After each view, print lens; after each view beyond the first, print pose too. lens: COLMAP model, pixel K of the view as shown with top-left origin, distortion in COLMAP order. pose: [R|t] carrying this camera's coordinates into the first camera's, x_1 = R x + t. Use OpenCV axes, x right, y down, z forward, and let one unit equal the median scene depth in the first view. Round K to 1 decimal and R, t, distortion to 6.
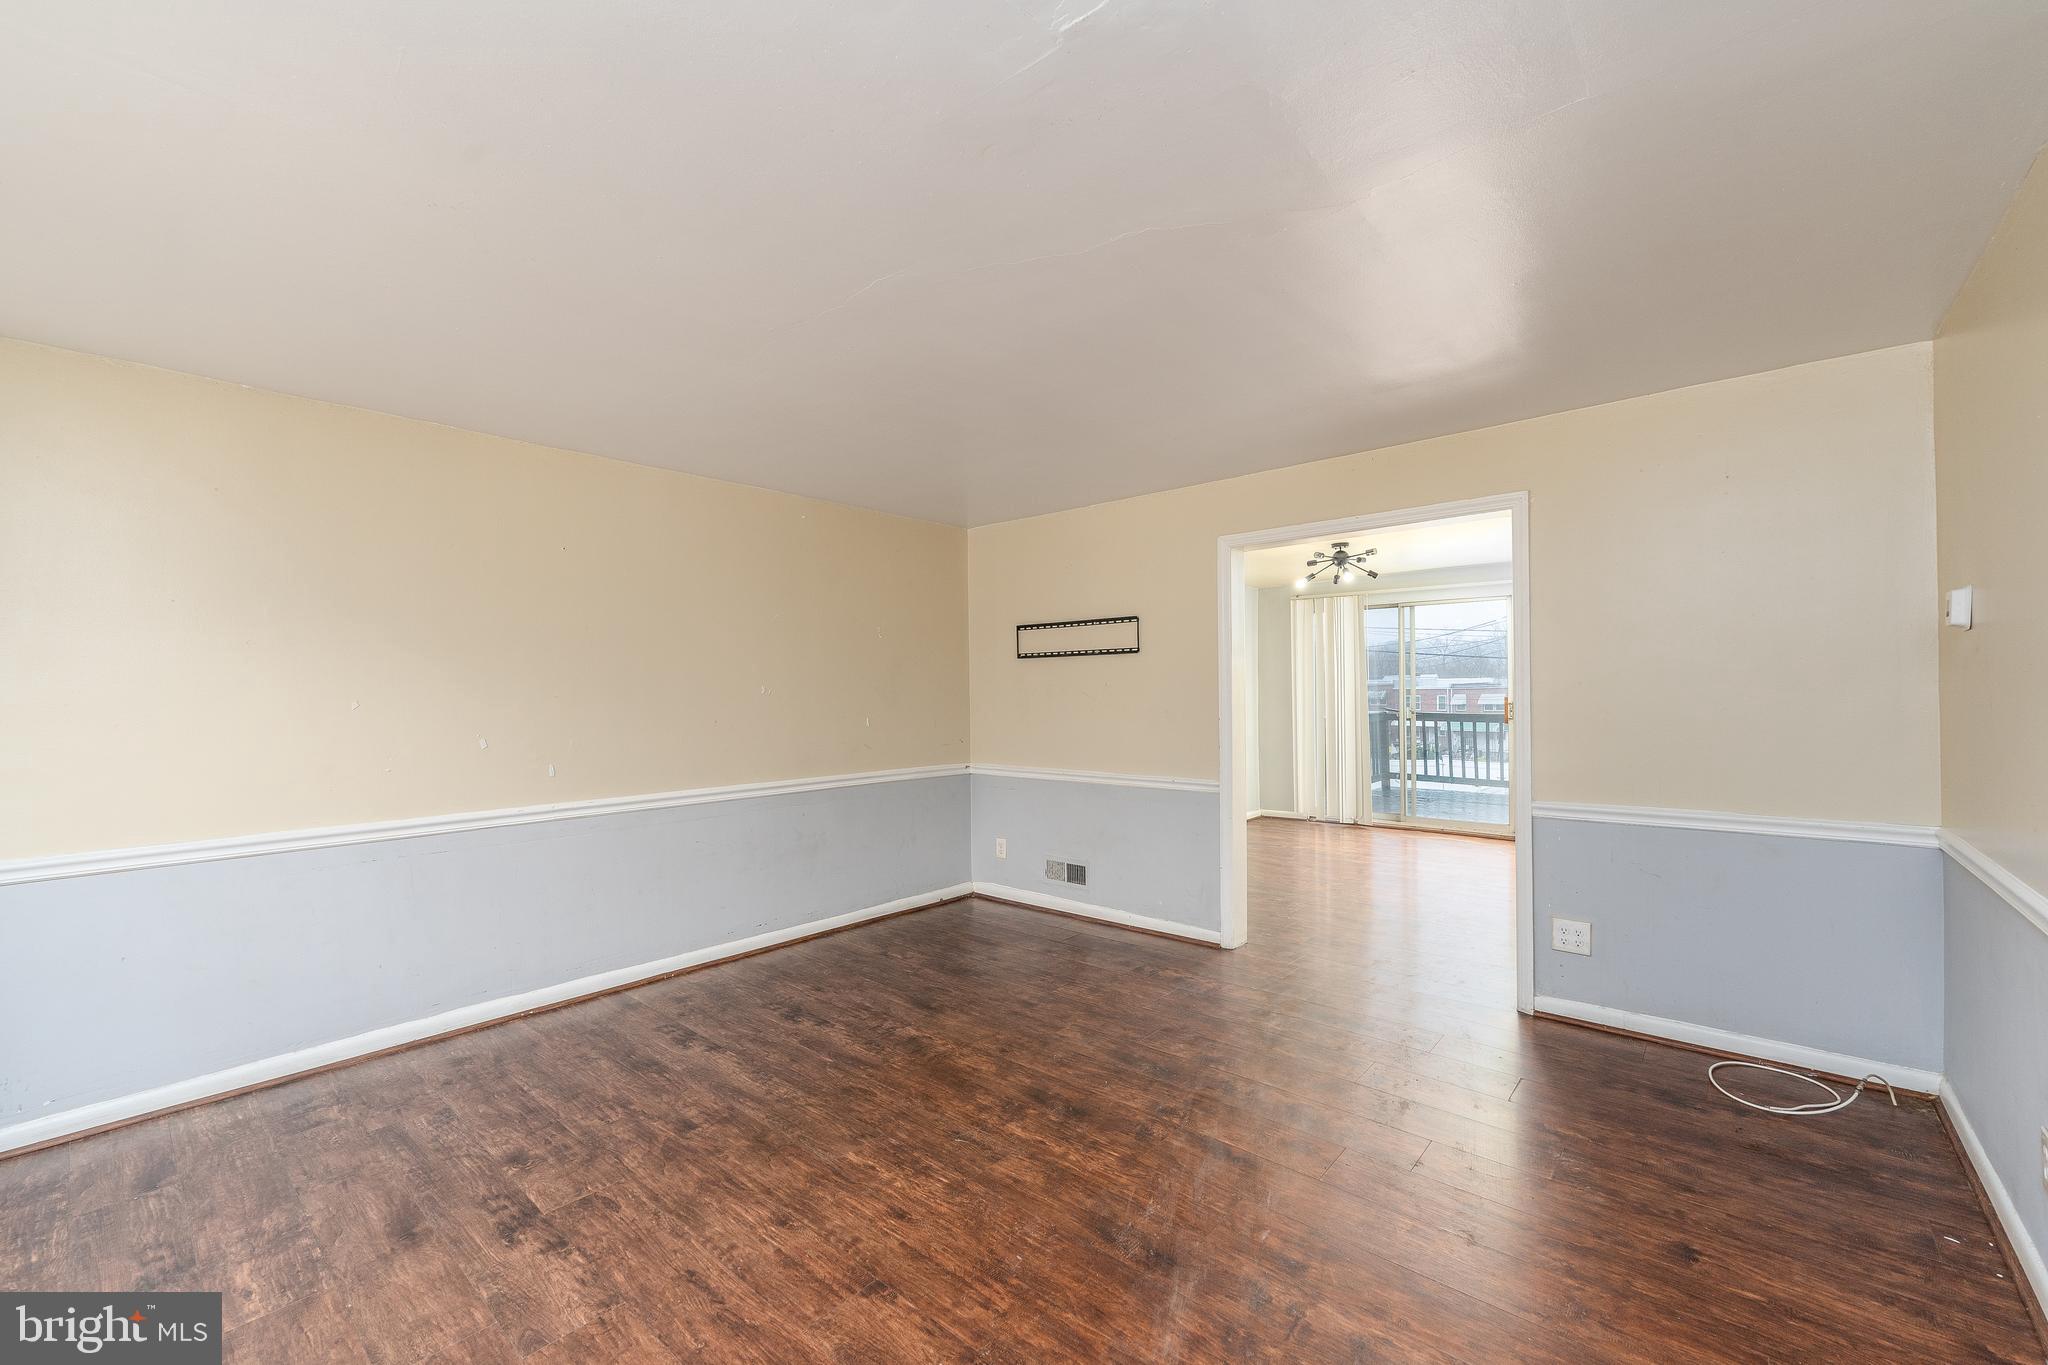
lens RADIAL K [[813.6, 0, 1024.0], [0, 813.6, 682.5], [0, 0, 1]] dist [-0.000453, -0.000130]
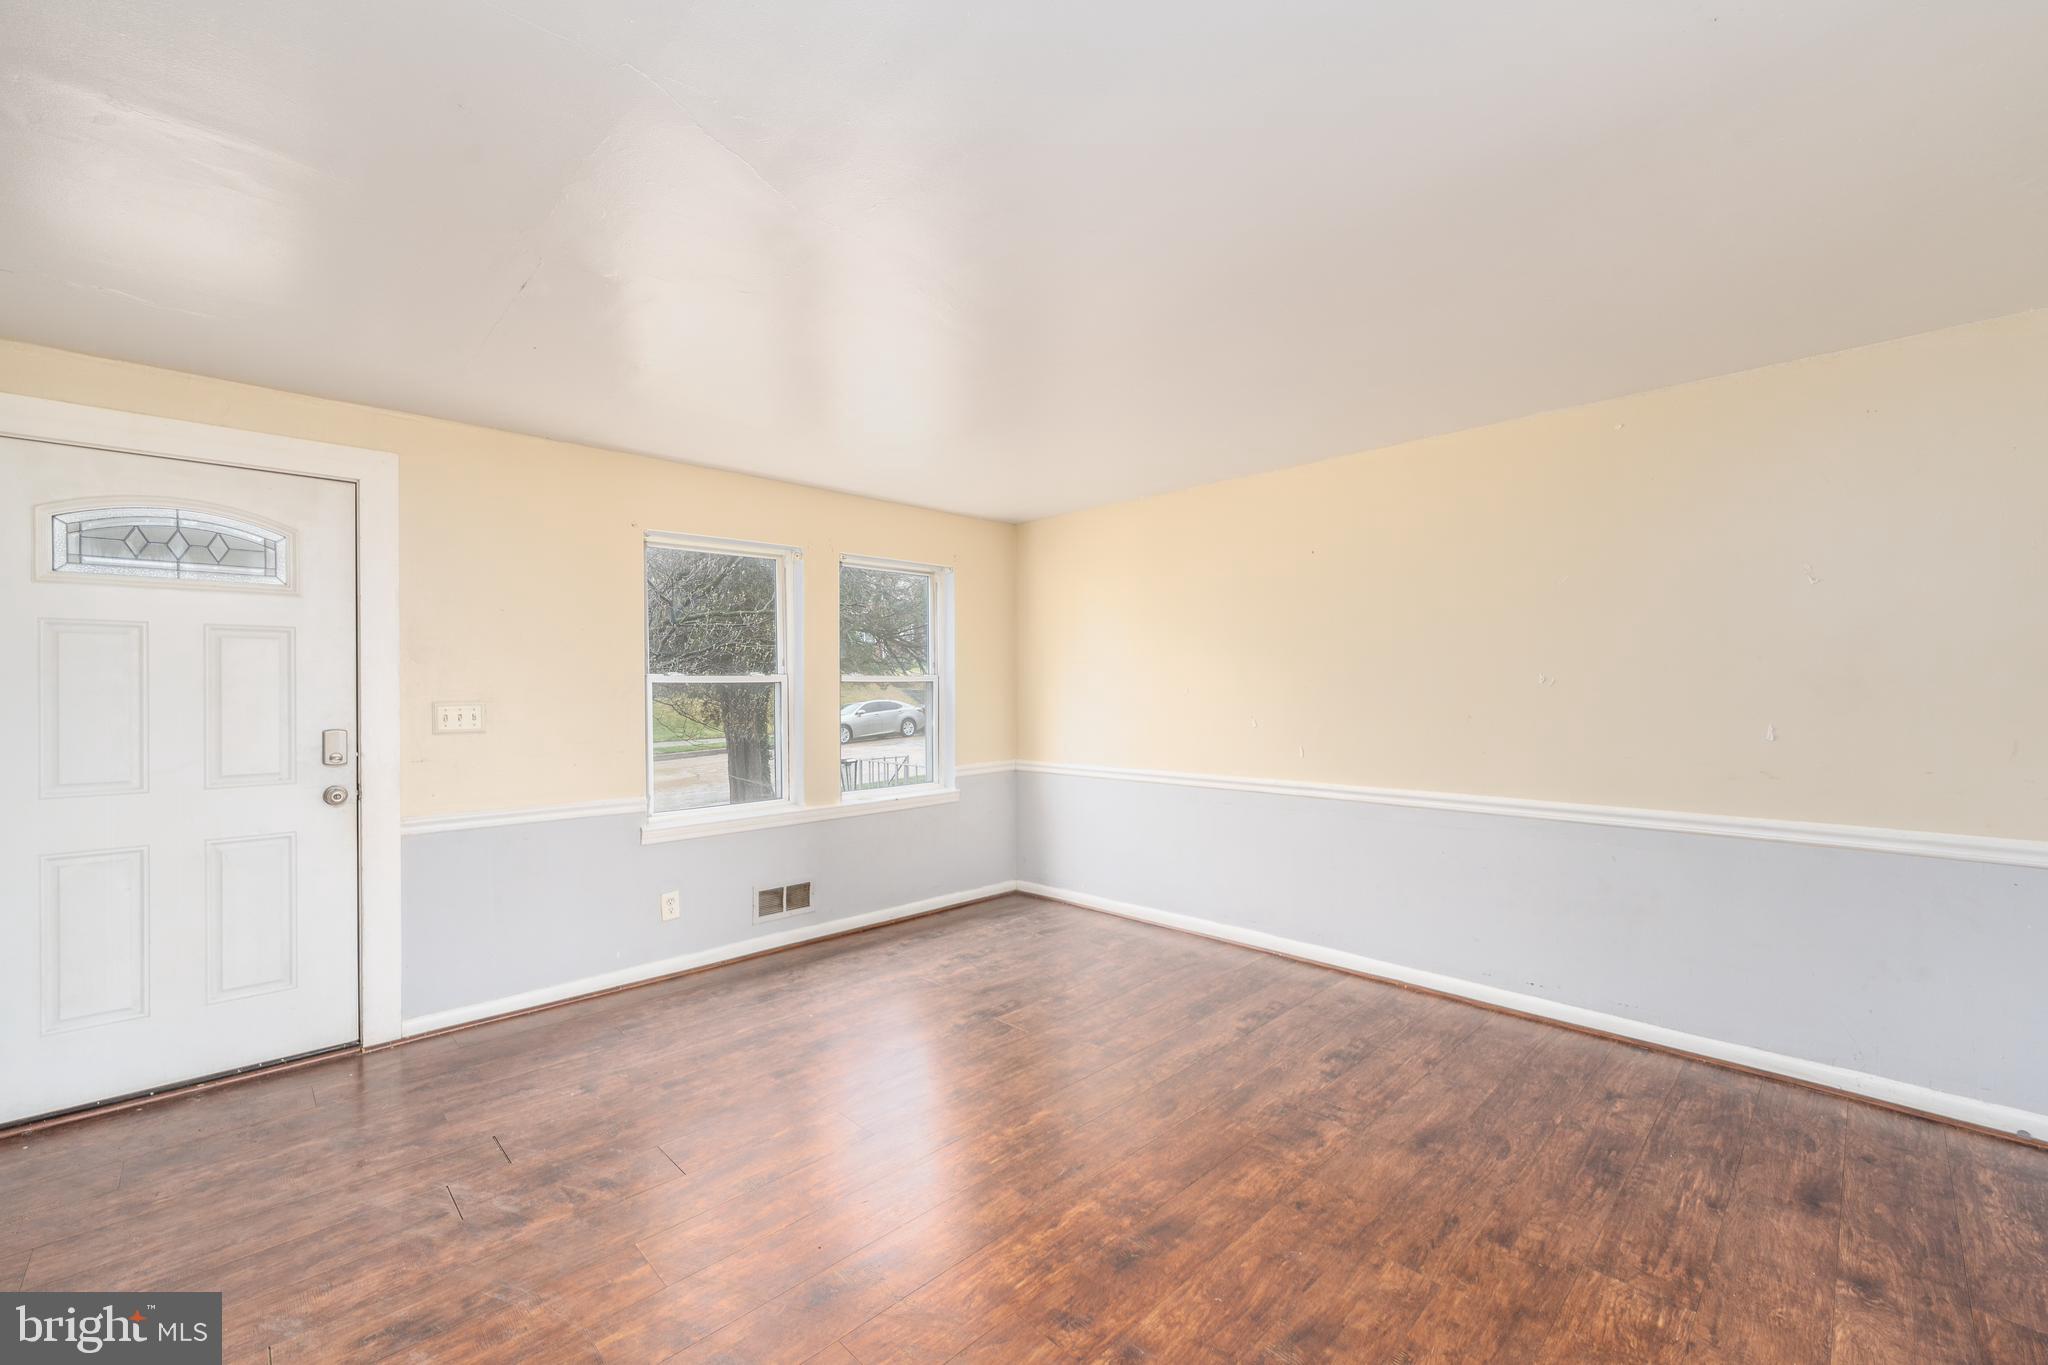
lens RADIAL K [[836.9, 0, 1045.2], [0, 836.9, 681.0], [0, 0, 1]] dist [0.000444, -0.000286]
pose [[-0.062590, 0.003679, -0.998033, 0.780588], [0.018543, 0.999825, 0.002522, 0.000624], [0.997867, -0.018349, -0.062647, 0.933192]]
